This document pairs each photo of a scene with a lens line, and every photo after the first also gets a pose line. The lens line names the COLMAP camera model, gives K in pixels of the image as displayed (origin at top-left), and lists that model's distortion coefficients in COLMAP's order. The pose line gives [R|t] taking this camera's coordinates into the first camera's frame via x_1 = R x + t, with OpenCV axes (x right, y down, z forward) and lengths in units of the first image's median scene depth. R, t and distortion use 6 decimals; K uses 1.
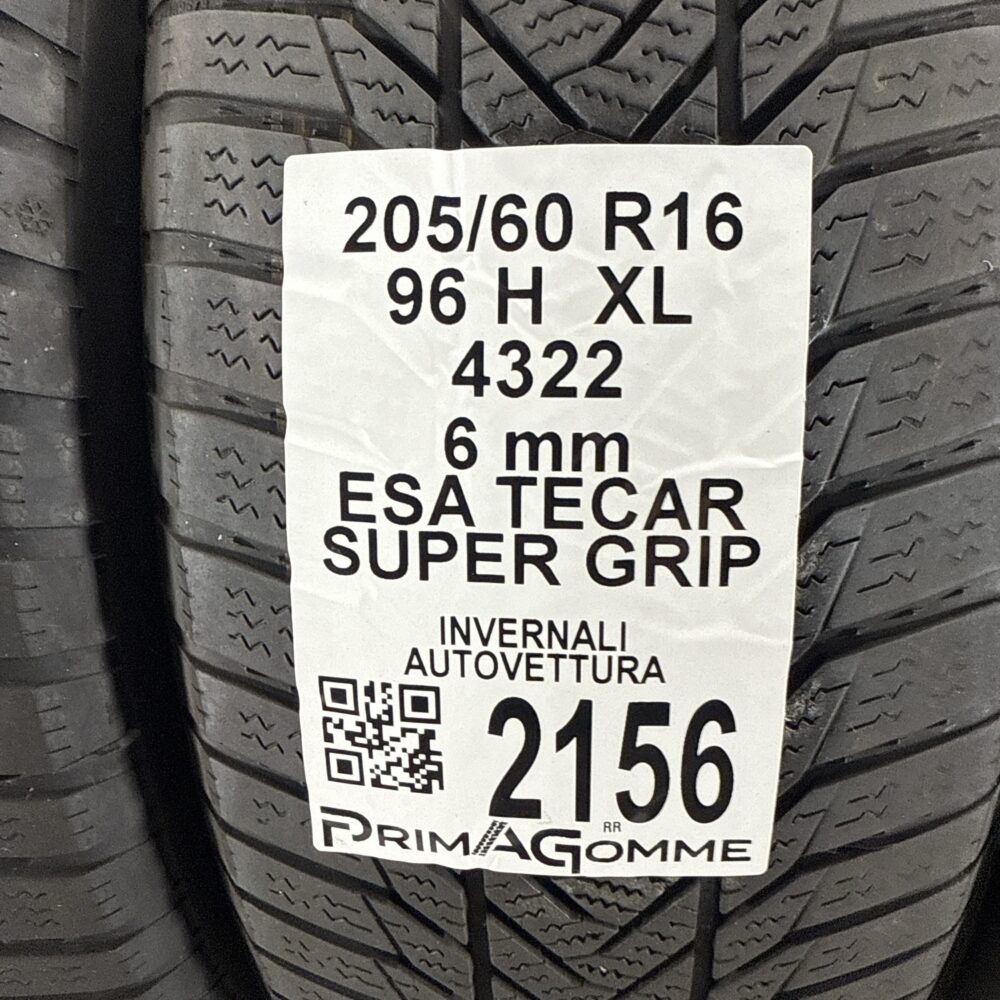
lens RADIAL K [[953.6, 0, 525.4], [0, 953.6, 498.5], [0, 0, 1]] dist [-0.007460, -0.001919]
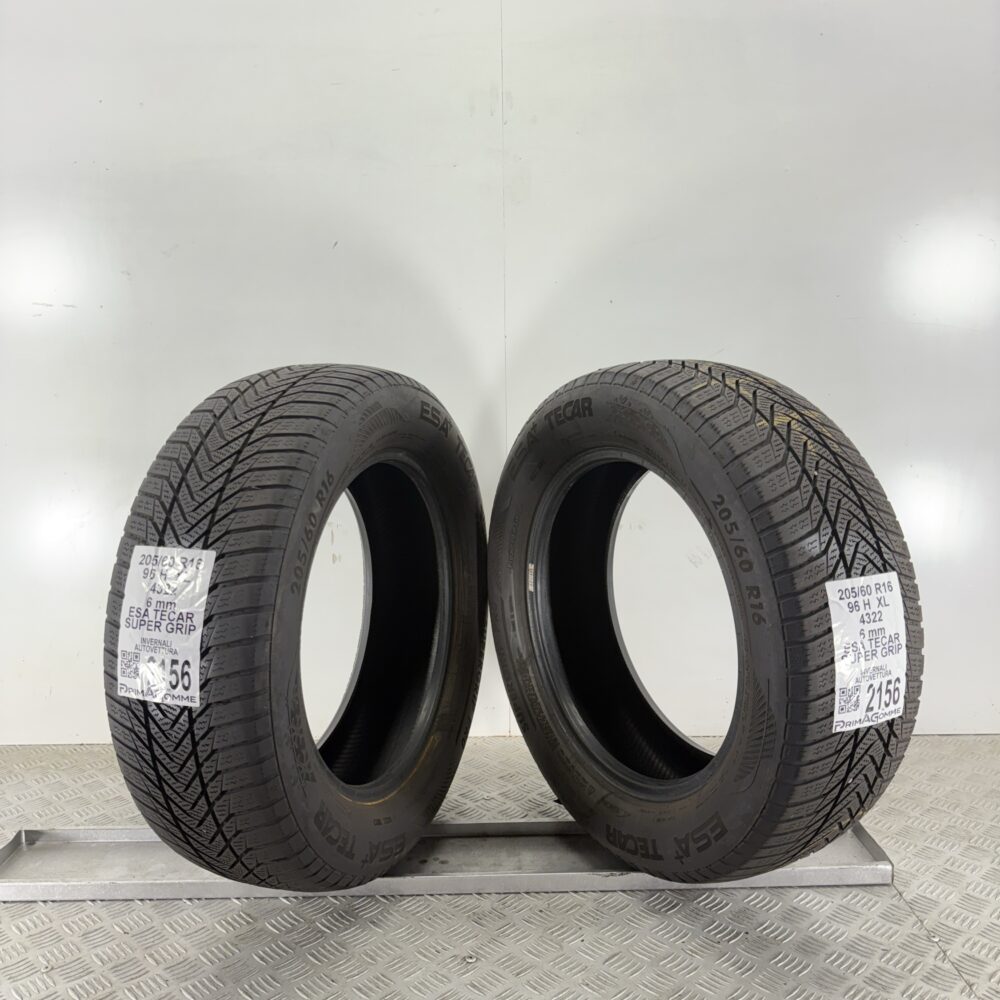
lens RADIAL K [[923.2, 0, 510.0], [0, 923.2, 500.2], [0, 0, 1]] dist [0.145406, -0.349066]
pose [[0.960557, 0.049446, -0.273651, 3.084441], [-0.128532, 0.951585, -0.279224, 0.565064], [0.246595, 0.303383, 0.920407, -3.259838]]
